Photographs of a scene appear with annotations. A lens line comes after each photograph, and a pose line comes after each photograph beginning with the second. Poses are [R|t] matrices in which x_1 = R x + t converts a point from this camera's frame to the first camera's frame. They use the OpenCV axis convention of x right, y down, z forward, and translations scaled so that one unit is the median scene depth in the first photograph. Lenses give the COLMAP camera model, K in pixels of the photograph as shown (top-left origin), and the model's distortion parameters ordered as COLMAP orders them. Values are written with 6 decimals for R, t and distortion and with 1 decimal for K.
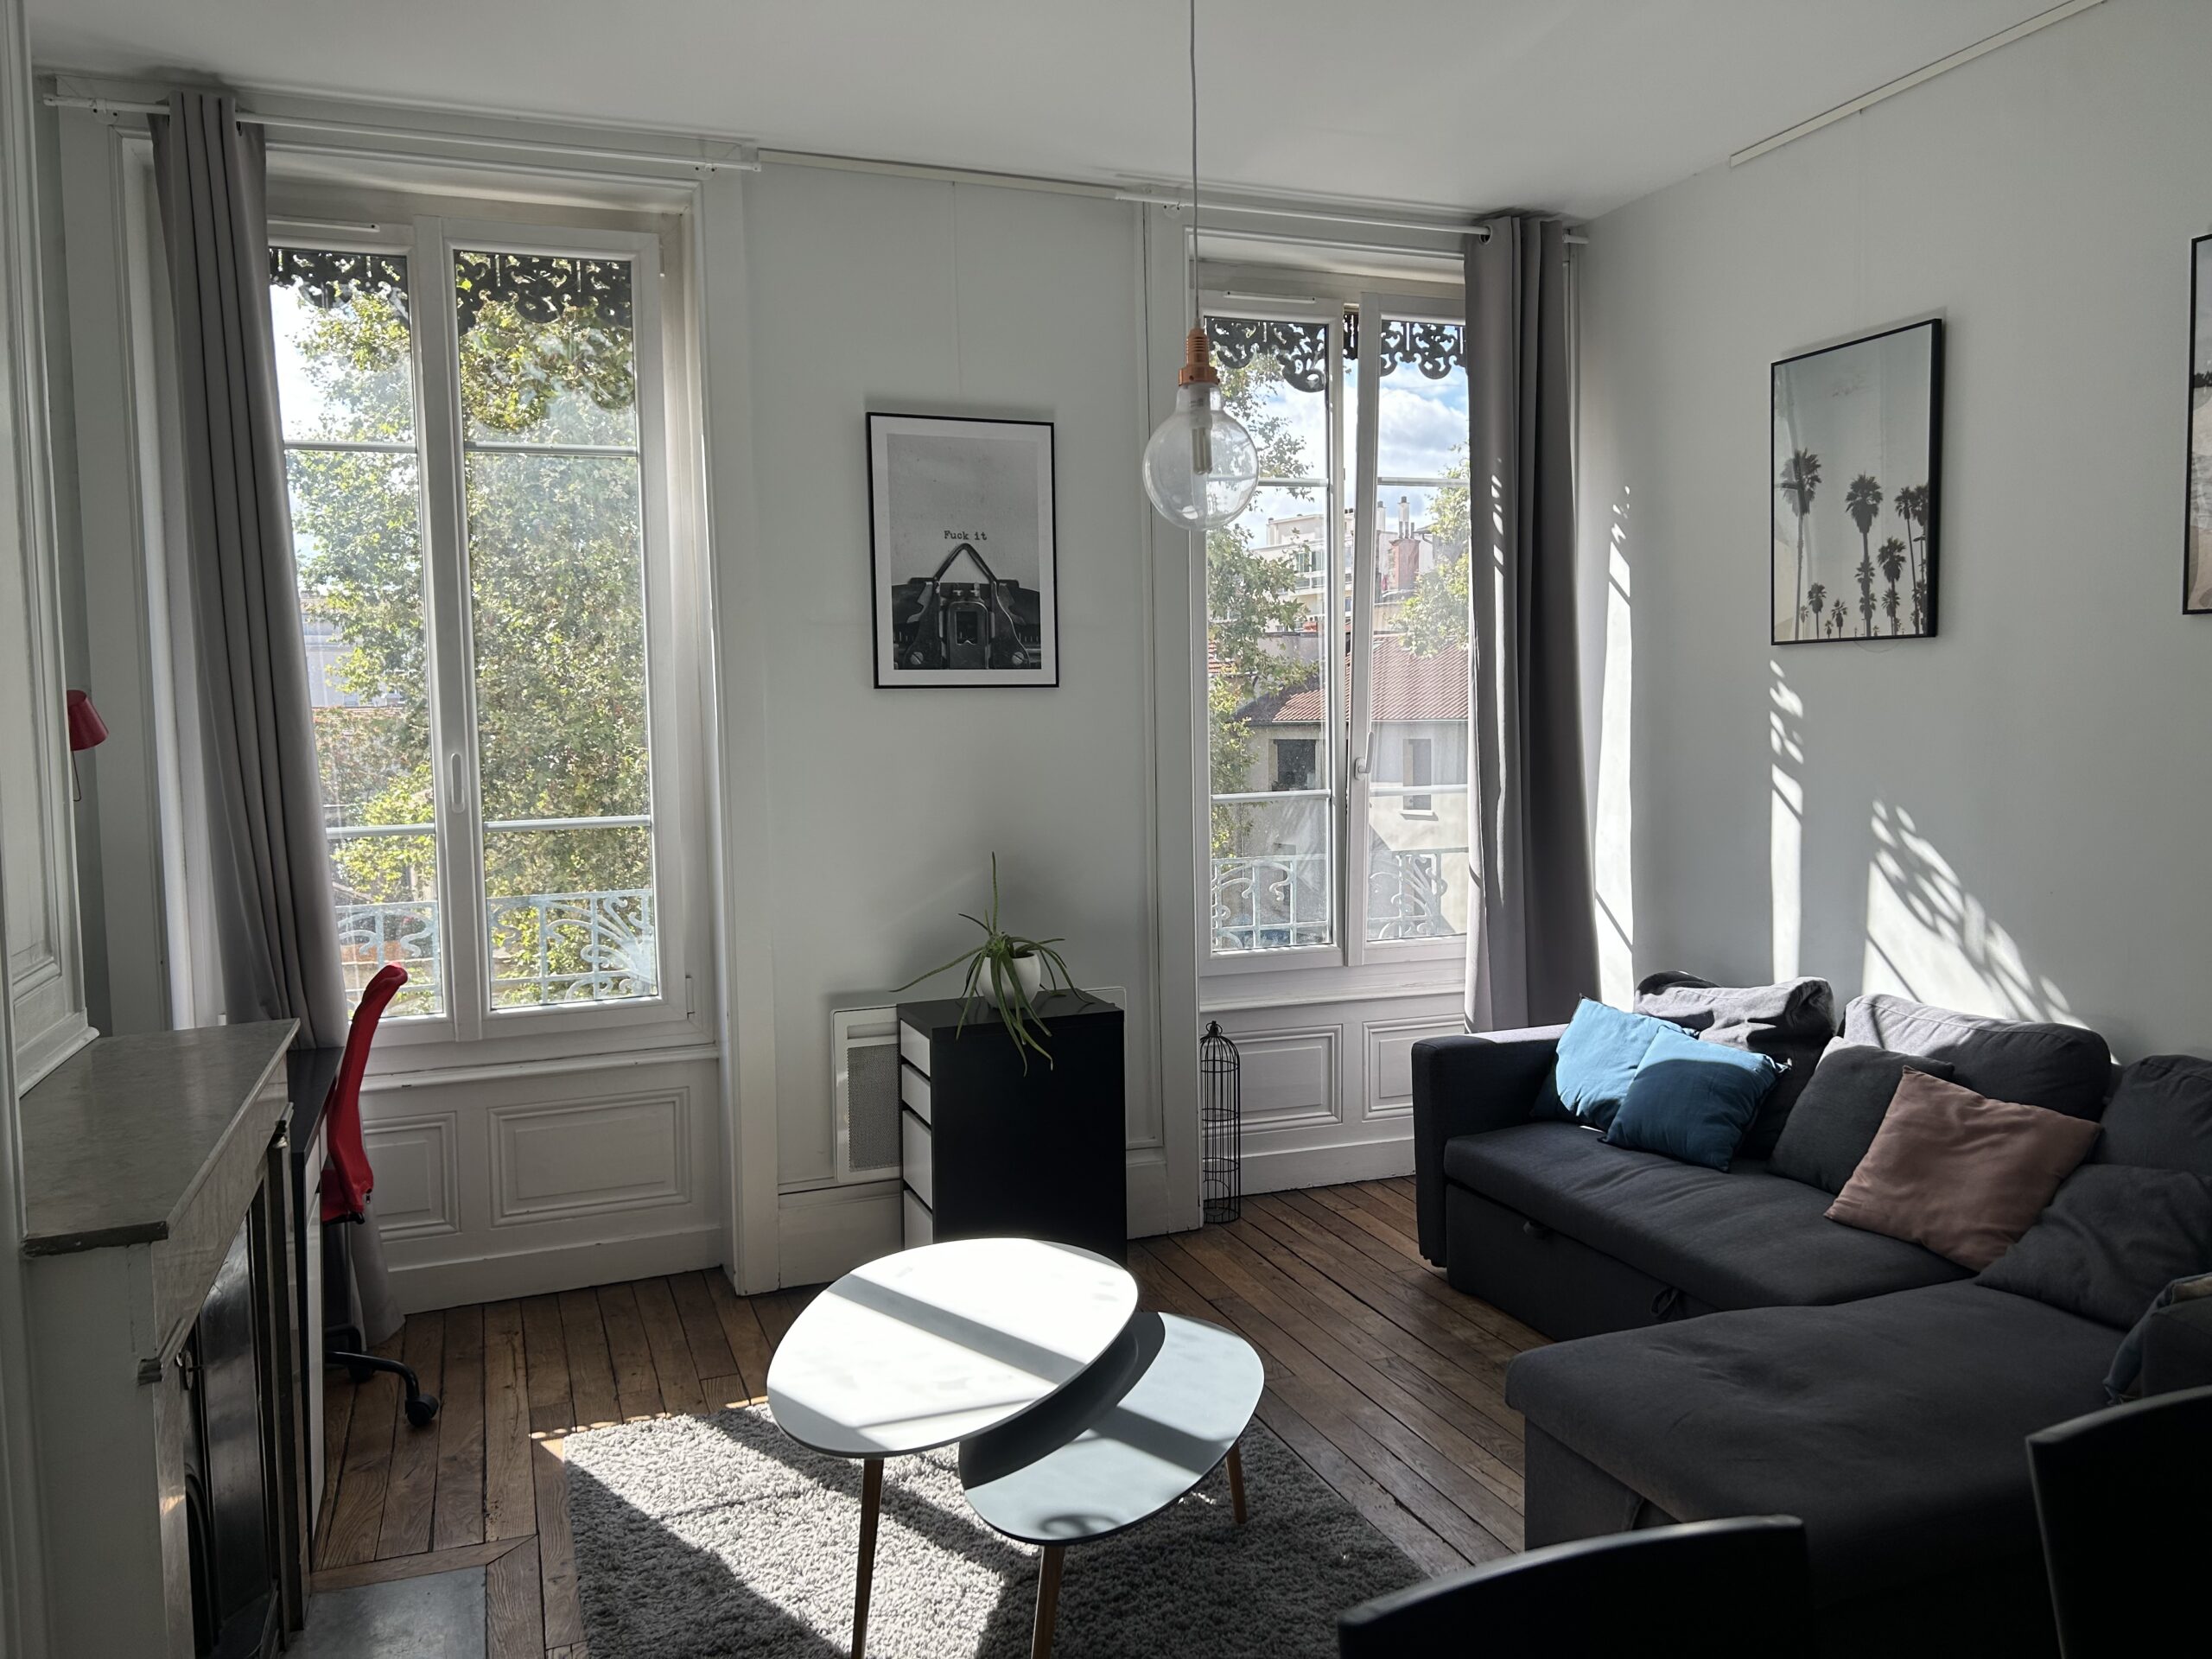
lens RADIAL K [[1672.4, 0, 1127.4], [0, 1672.4, 816.7], [0, 0, 1]] dist [0.064016, -0.072263]
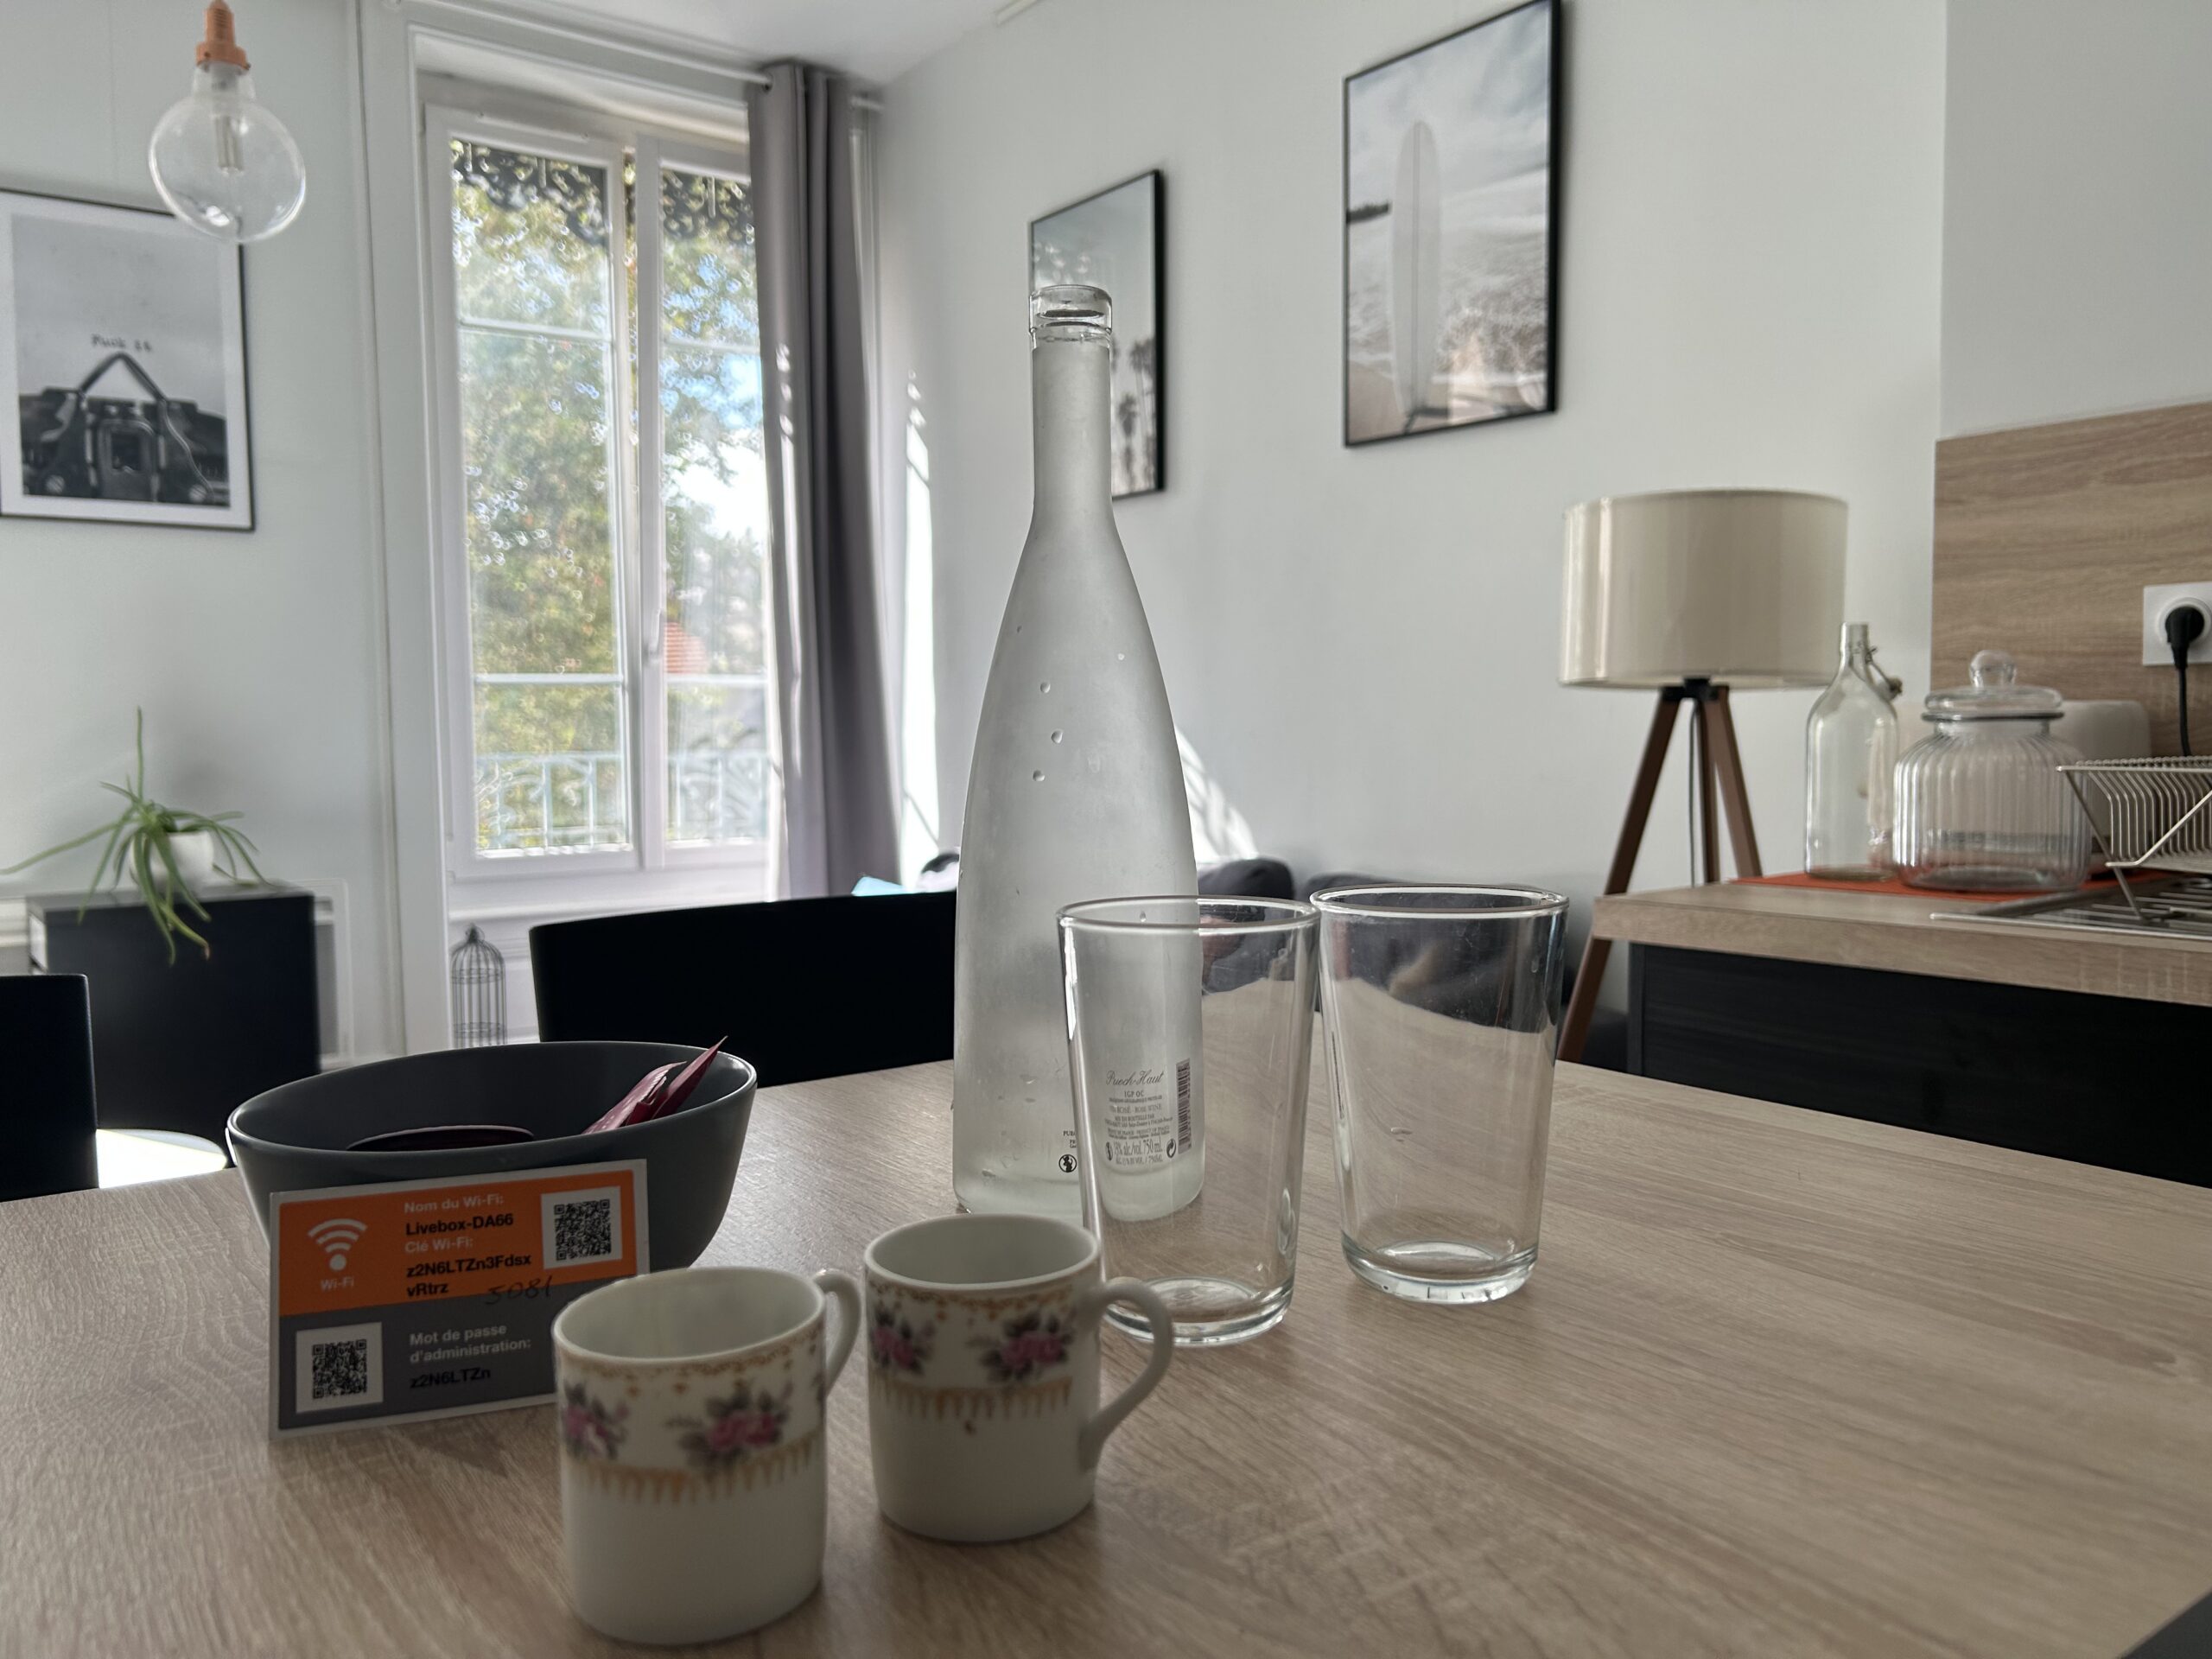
lens RADIAL K [[1672.4, 0, 1127.3], [0, 1672.4, 828.9], [0, 0, 1]] dist [0.064016, -0.072263]
pose [[0.960166, -0.009624, 0.279265, 0.160312], [0.010573, 0.999942, -0.001891, 0.090494], [-0.279231, 0.004768, 0.960212, 0.039350]]
